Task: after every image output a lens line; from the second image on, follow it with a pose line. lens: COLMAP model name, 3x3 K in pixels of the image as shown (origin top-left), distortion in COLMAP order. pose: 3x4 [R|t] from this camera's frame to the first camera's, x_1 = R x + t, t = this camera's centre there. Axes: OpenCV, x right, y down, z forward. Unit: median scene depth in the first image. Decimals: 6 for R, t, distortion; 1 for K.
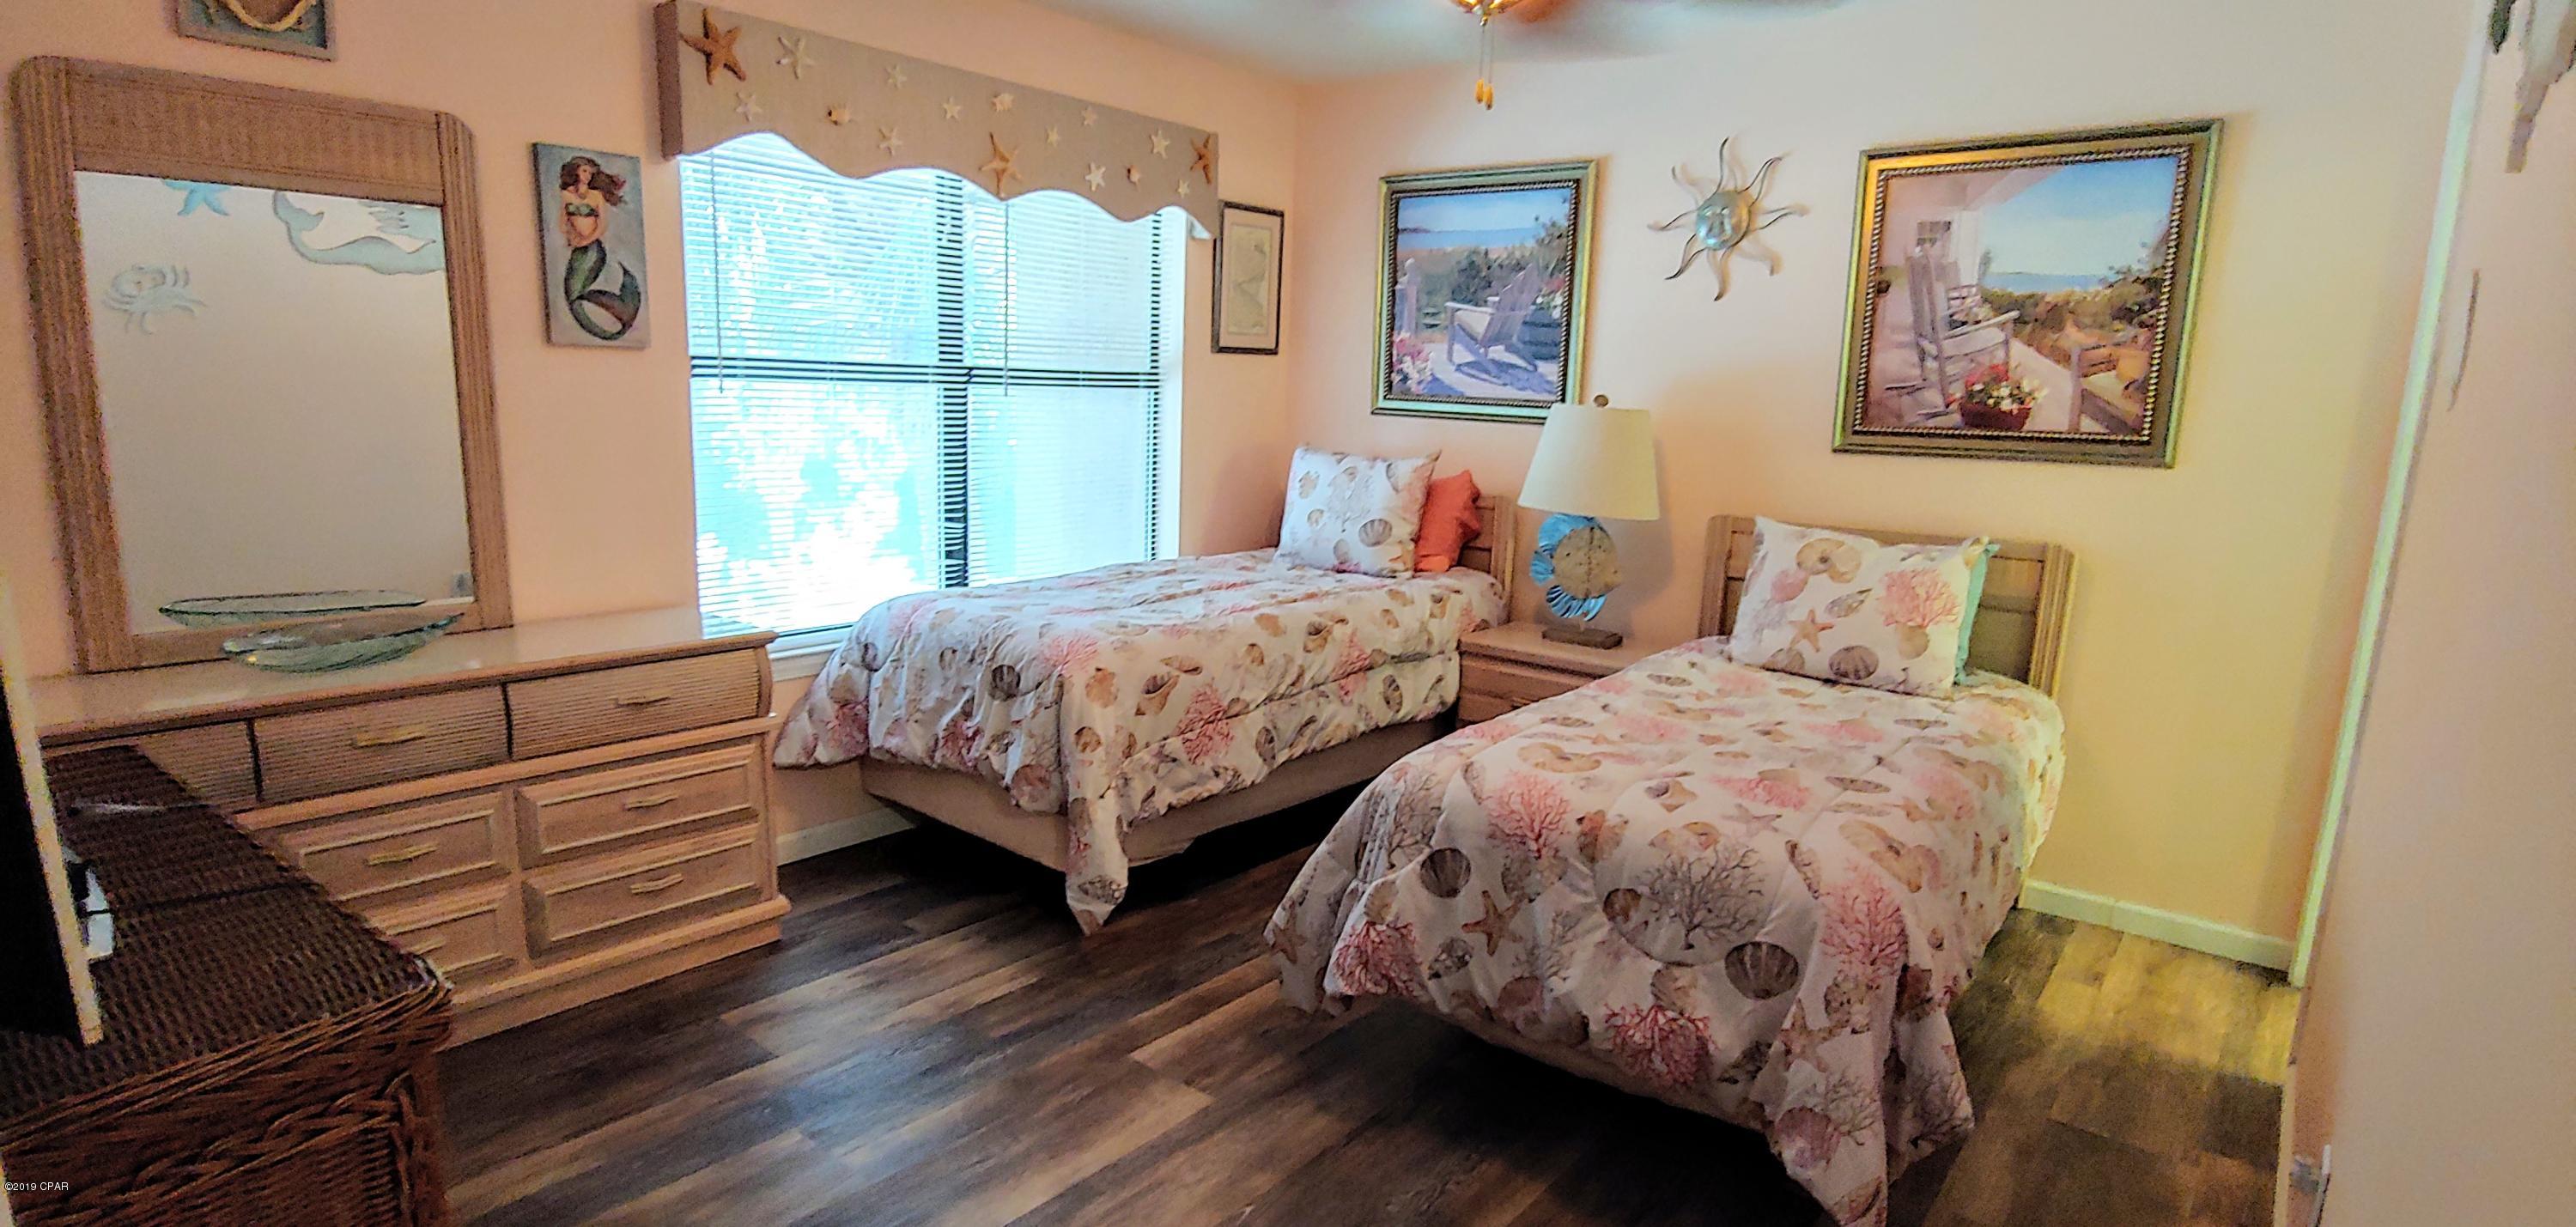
lens RADIAL K [[1285.5, 0, 1286.0], [0, 1285.5, 624.5], [0, 0, 1]] dist [-0.019599, 0.003435]
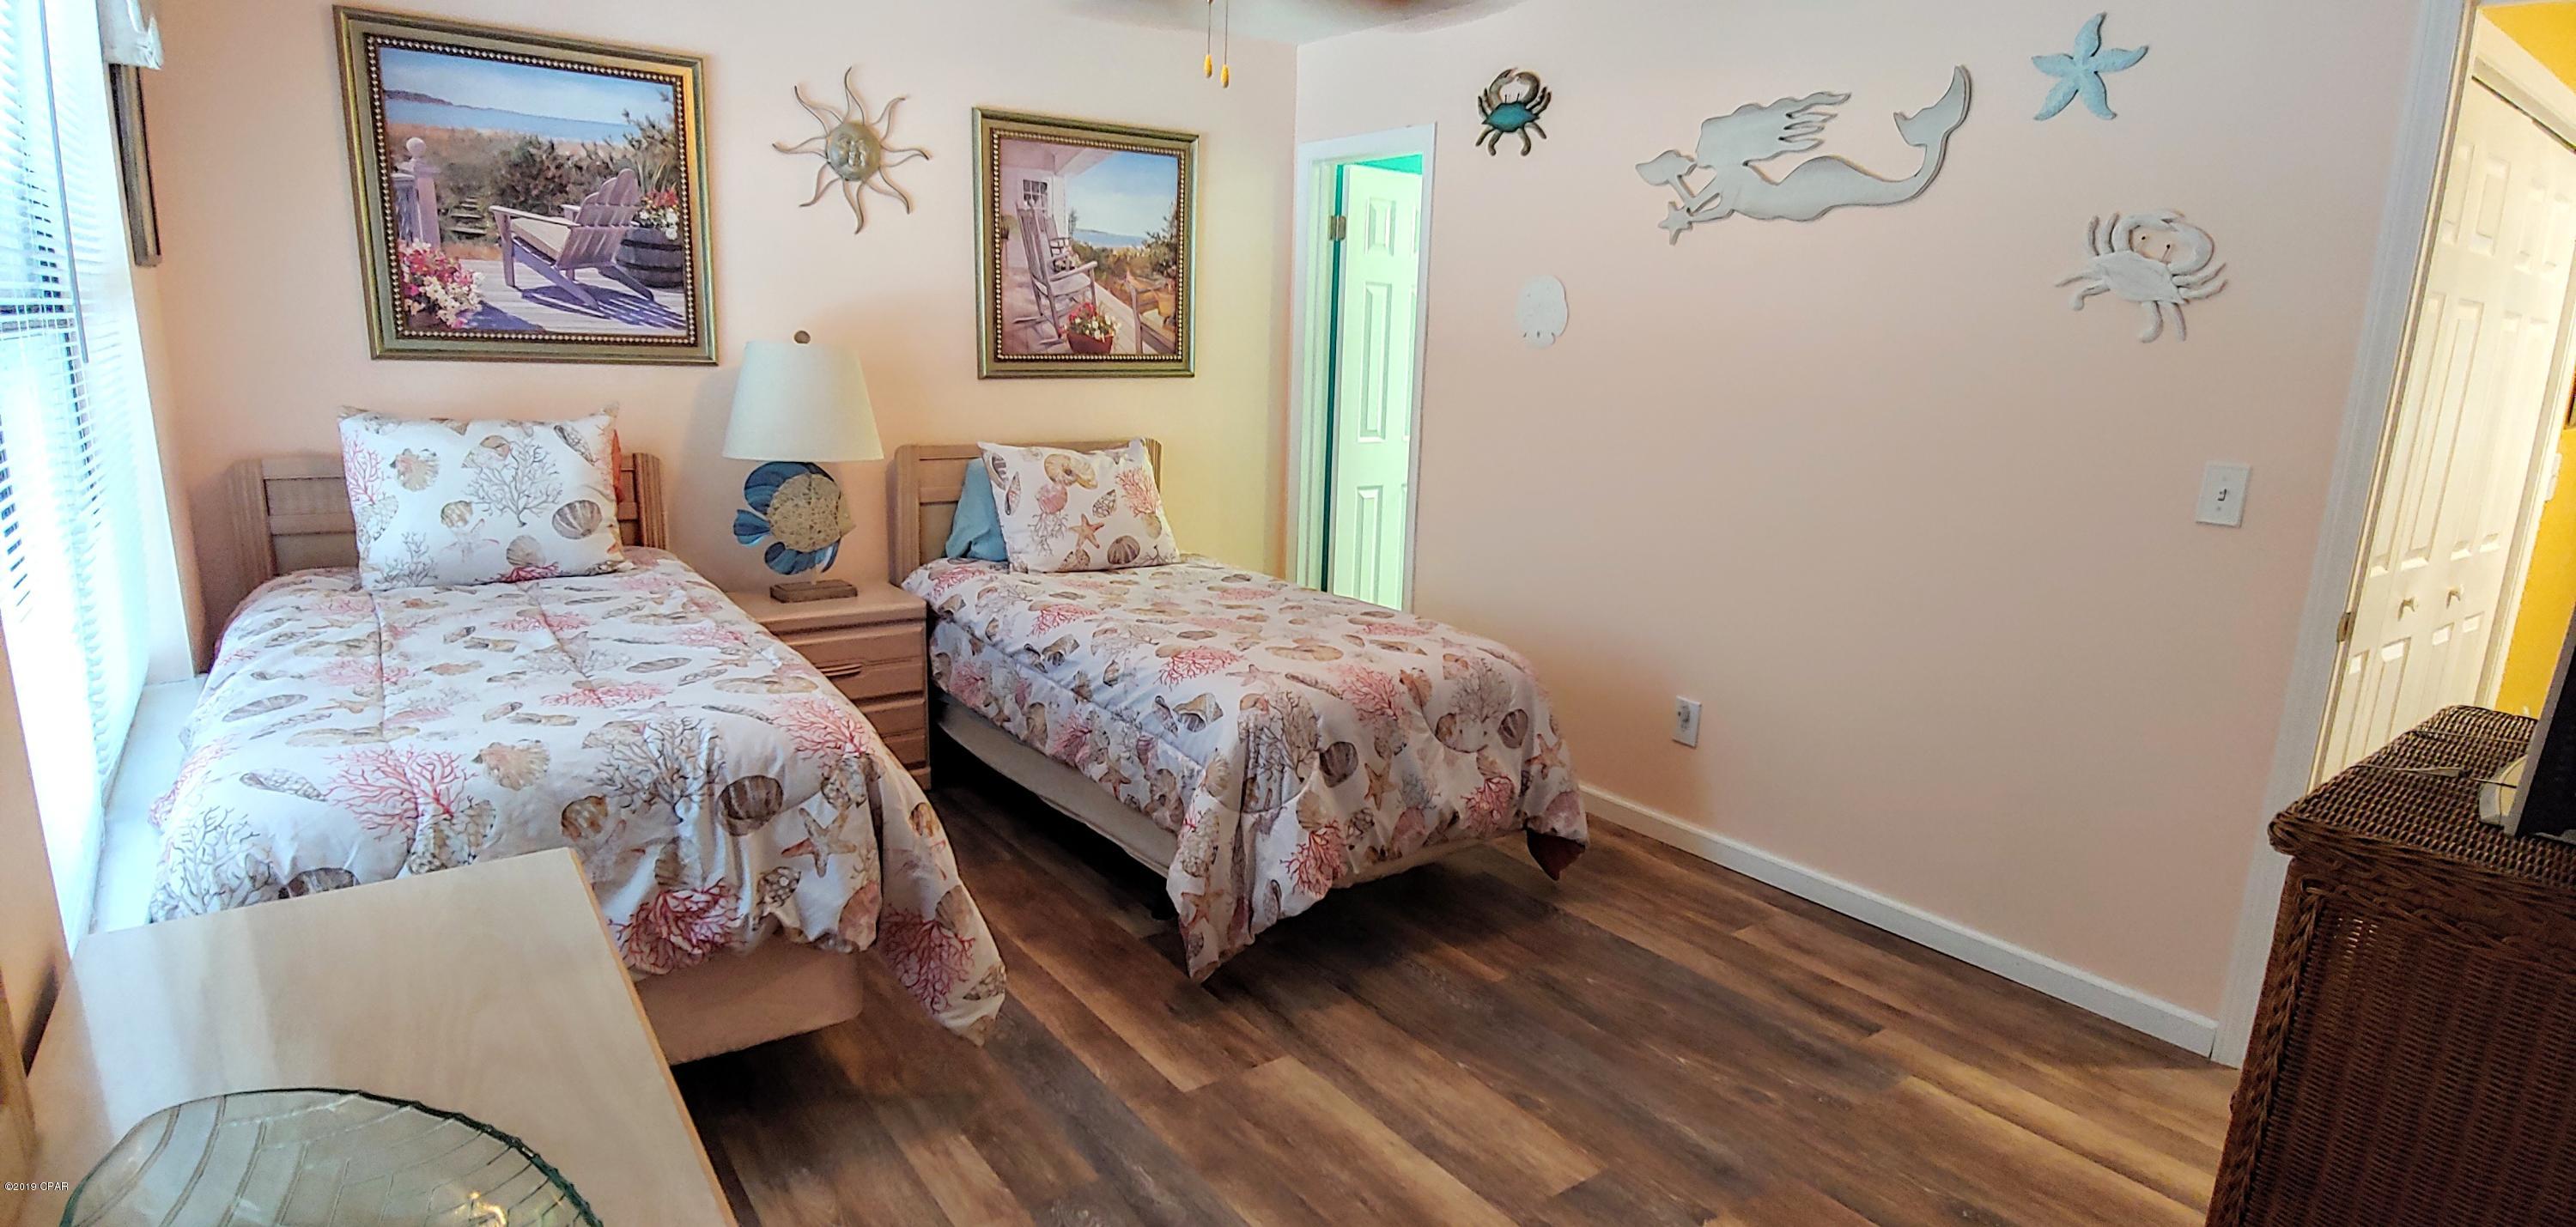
lens RADIAL K [[1285.5, 0, 1283.9], [0, 1285.5, 617.7], [0, 0, 1]] dist [-0.019599, 0.003435]
pose [[0.262813, -0.230497, 0.936910, -0.647108], [0.152727, 0.968741, 0.195486, -0.117839], [-0.952682, 0.091716, 0.289801, 0.464575]]
